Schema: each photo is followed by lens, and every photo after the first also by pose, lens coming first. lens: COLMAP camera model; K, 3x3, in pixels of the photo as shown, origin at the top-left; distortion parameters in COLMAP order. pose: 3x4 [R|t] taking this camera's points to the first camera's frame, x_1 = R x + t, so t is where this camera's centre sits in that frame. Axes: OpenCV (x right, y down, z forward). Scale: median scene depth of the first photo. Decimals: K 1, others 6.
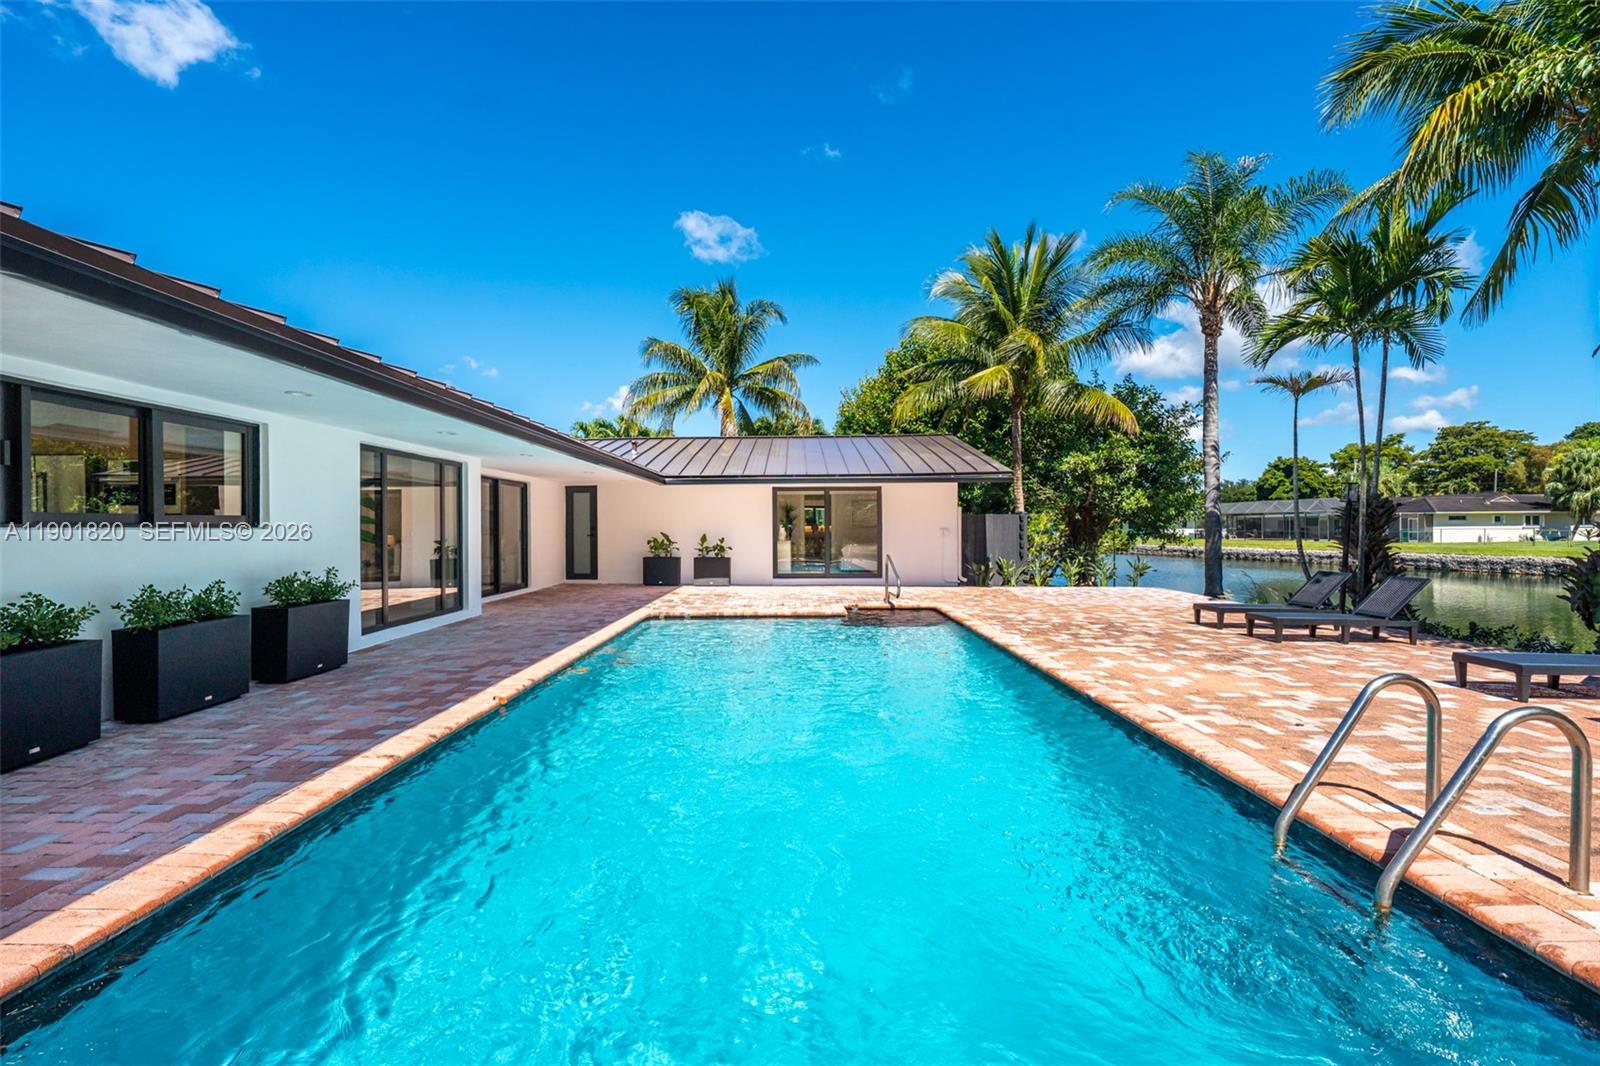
lens RADIAL K [[706.0, 0, 791.9], [0, 706.0, 532.0], [0, 0, 1]] dist [-0.000568, -0.000006]
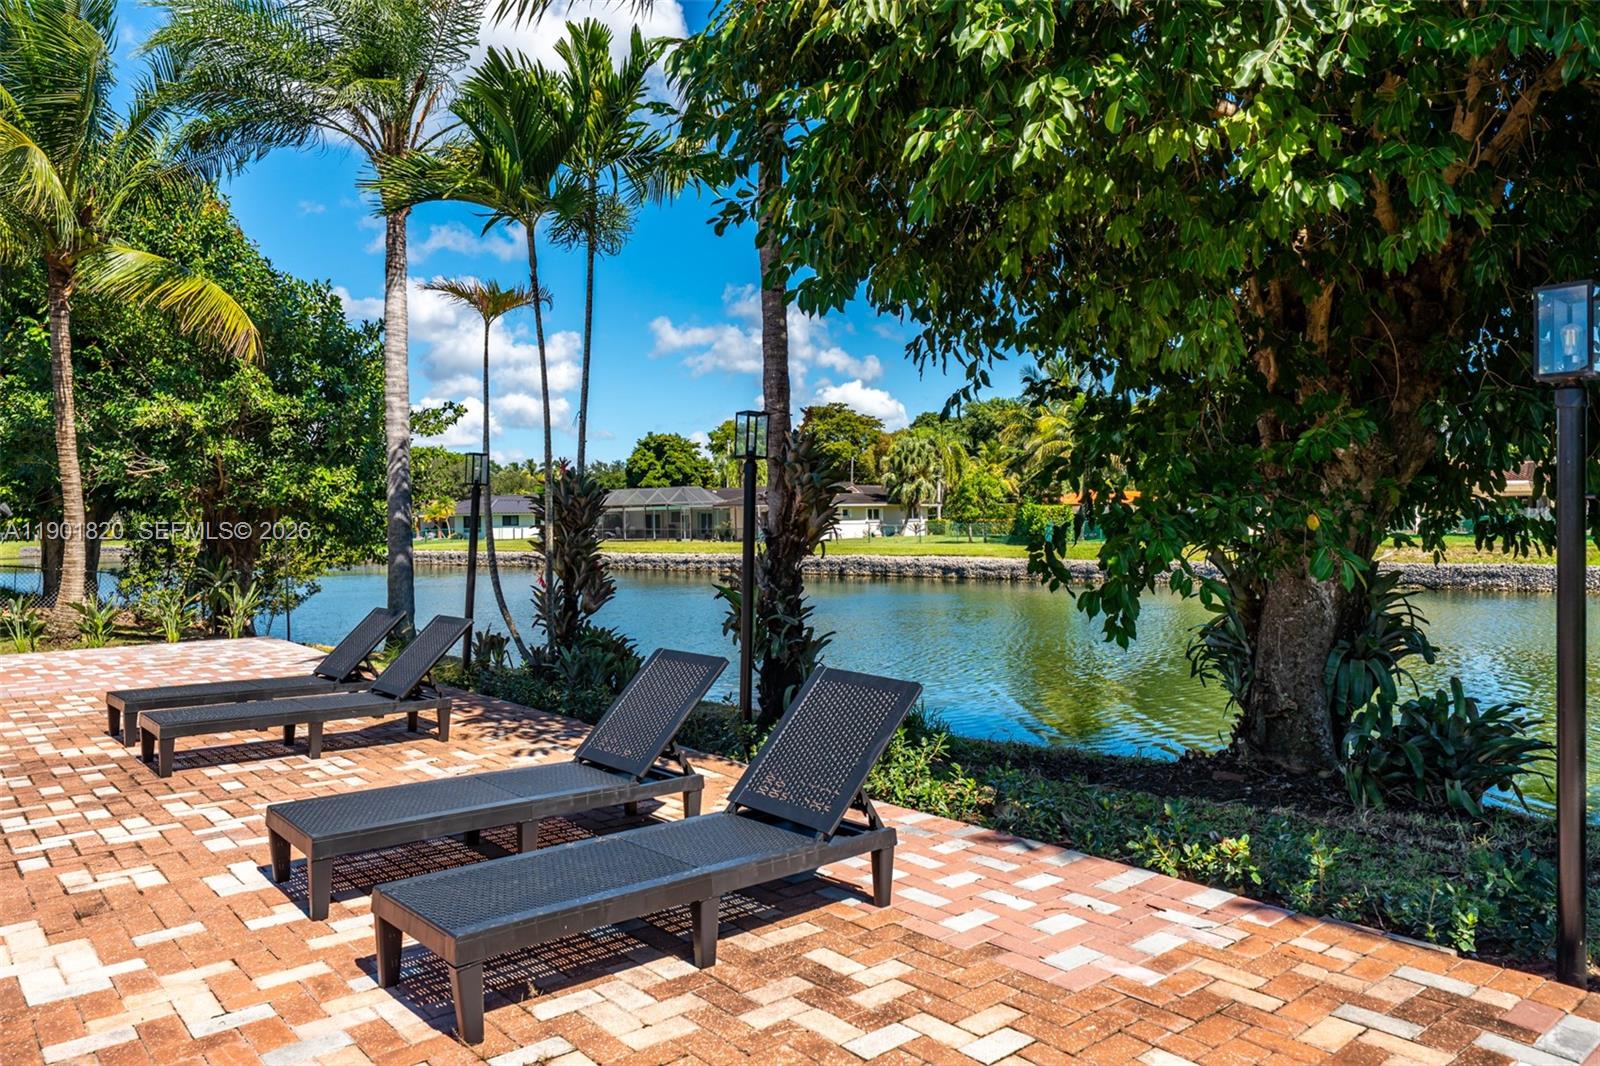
lens RADIAL K [[1068.4, 0, 802.1], [0, 1068.4, 531.7], [0, 0, 1]] dist [-0.000488, -0.000182]
pose [[0.753581, -0.013586, 0.657214, 0.083847], [0.014755, 0.999884, 0.003751, -0.000403], [-0.657189, 0.006870, 0.753695, 0.027921]]
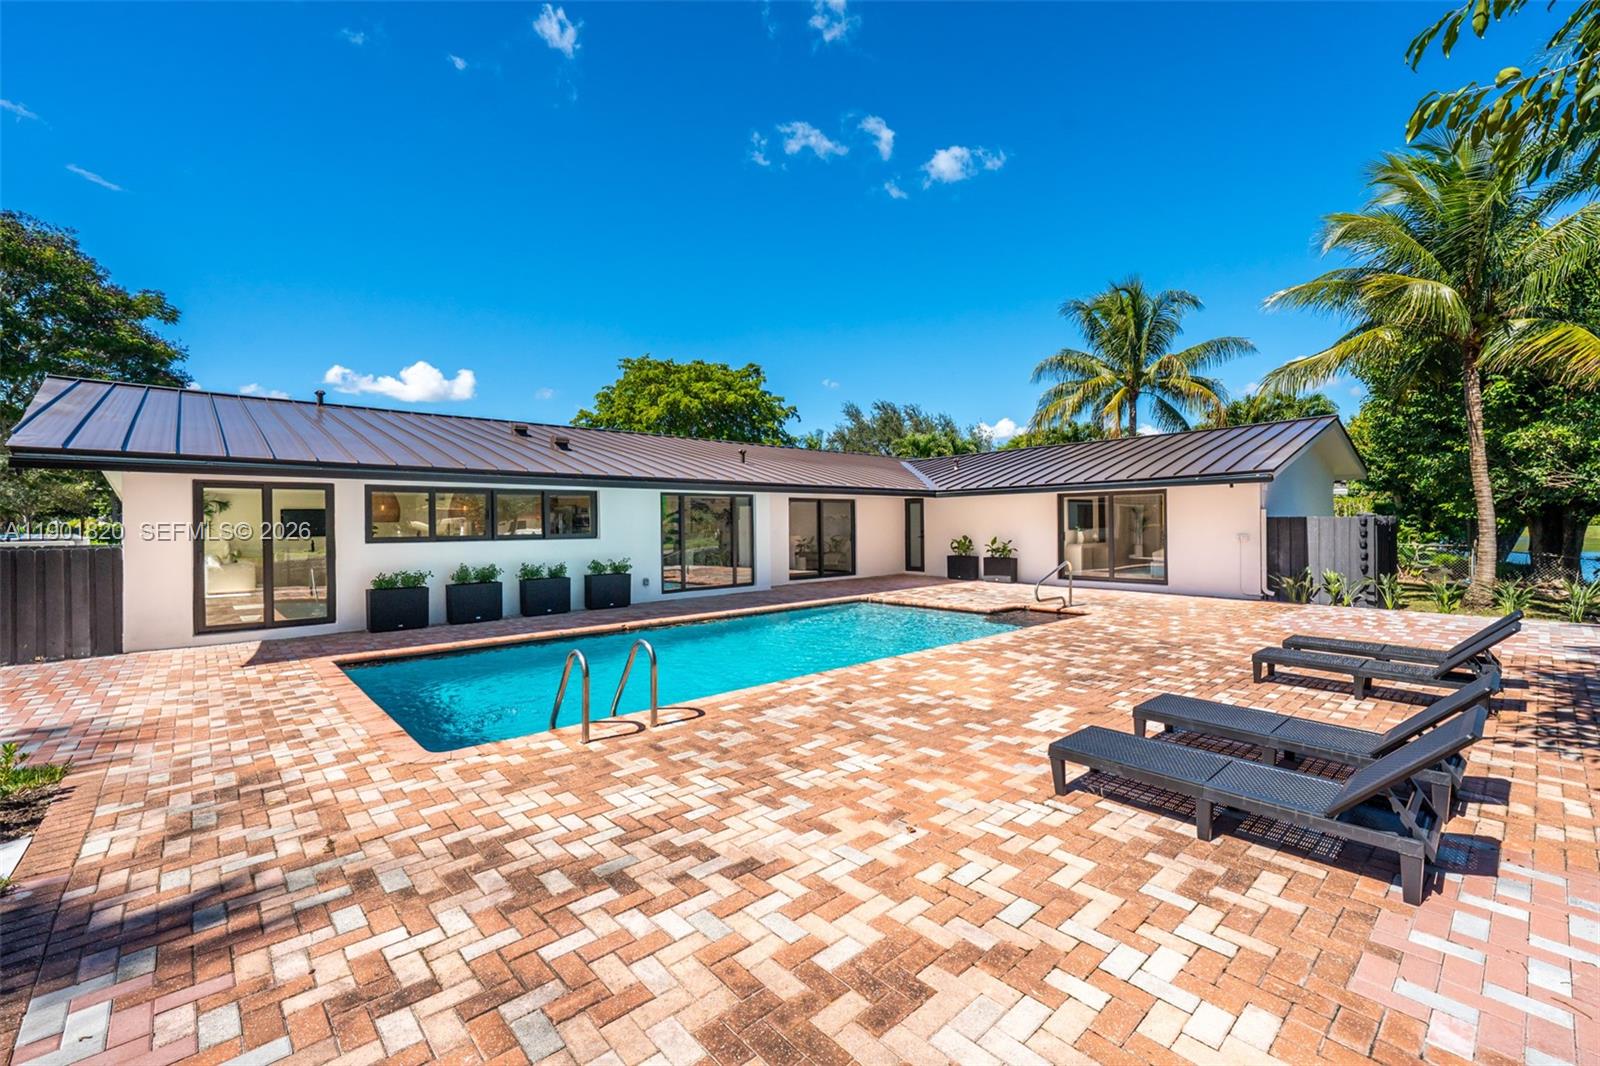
lens RADIAL K [[655.9, 0, 795.6], [0, 655.9, 527.9], [0, 0, 1]] dist [0.001253, 0.000388]
pose [[0.689236, 0.001430, -0.724535, 0.137325], [0.001269, 0.999994, 0.003181, -0.005273], [0.724535, -0.003112, 0.689231, 0.006872]]
